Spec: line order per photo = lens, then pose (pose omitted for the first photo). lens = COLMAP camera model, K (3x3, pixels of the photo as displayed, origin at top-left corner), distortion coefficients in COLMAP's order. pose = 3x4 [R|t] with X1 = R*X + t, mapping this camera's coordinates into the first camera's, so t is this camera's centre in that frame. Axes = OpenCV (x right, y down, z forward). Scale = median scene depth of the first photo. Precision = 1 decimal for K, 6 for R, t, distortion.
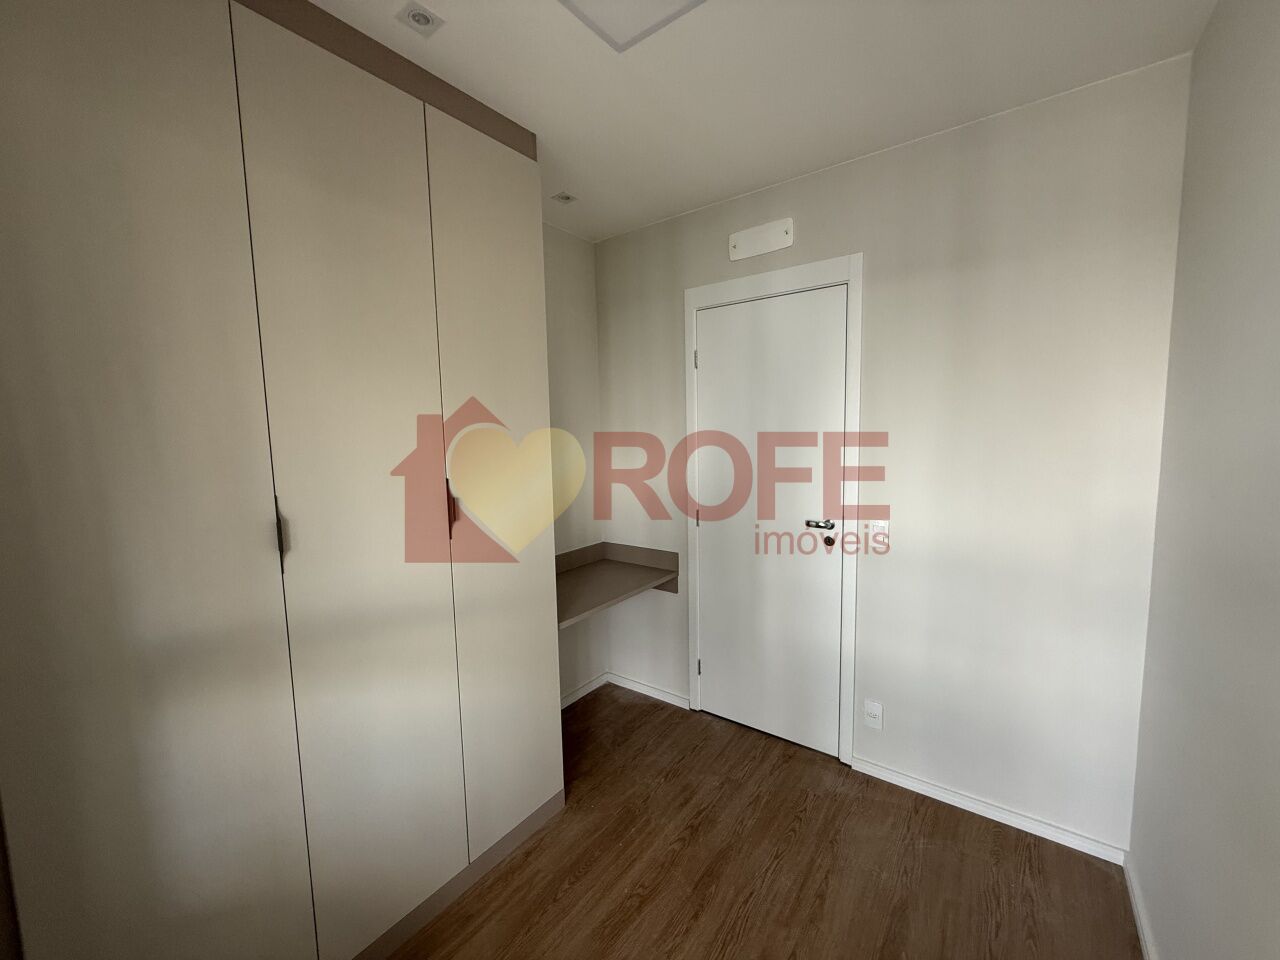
lens RADIAL K [[509.1, 0, 637.2], [0, 509.1, 478.5], [0, 0, 1]] dist [-0.000359, 0.000364]
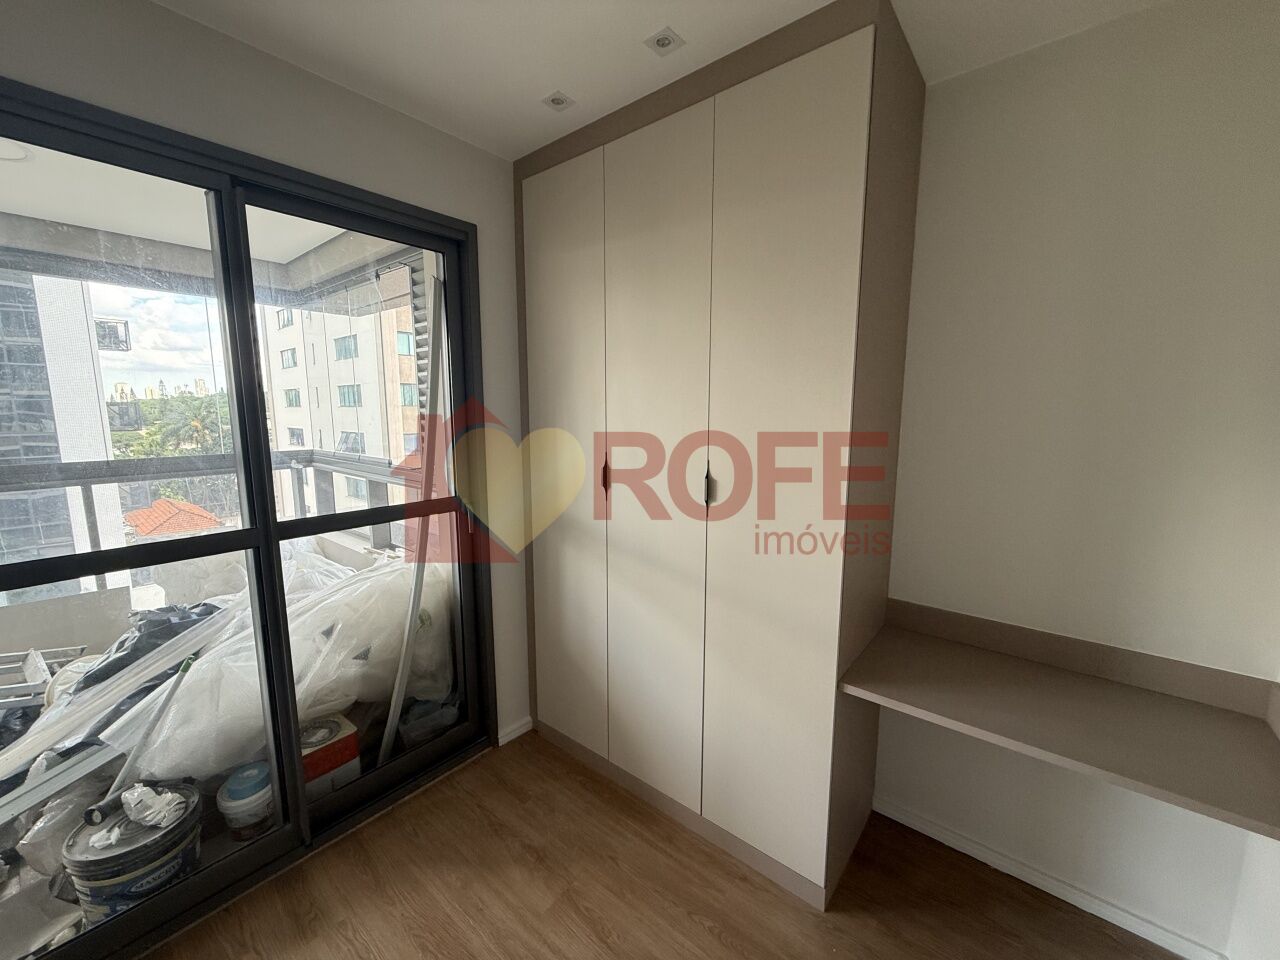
lens RADIAL K [[509.1, 0, 637.2], [0, 509.1, 478.5], [0, 0, 1]] dist [-0.000359, 0.000364]
pose [[-0.052852, 0.156223, -0.986307, 0.643229], [-0.101515, 0.981730, 0.160938, -0.106254], [0.993429, 0.108630, -0.036028, 0.839959]]
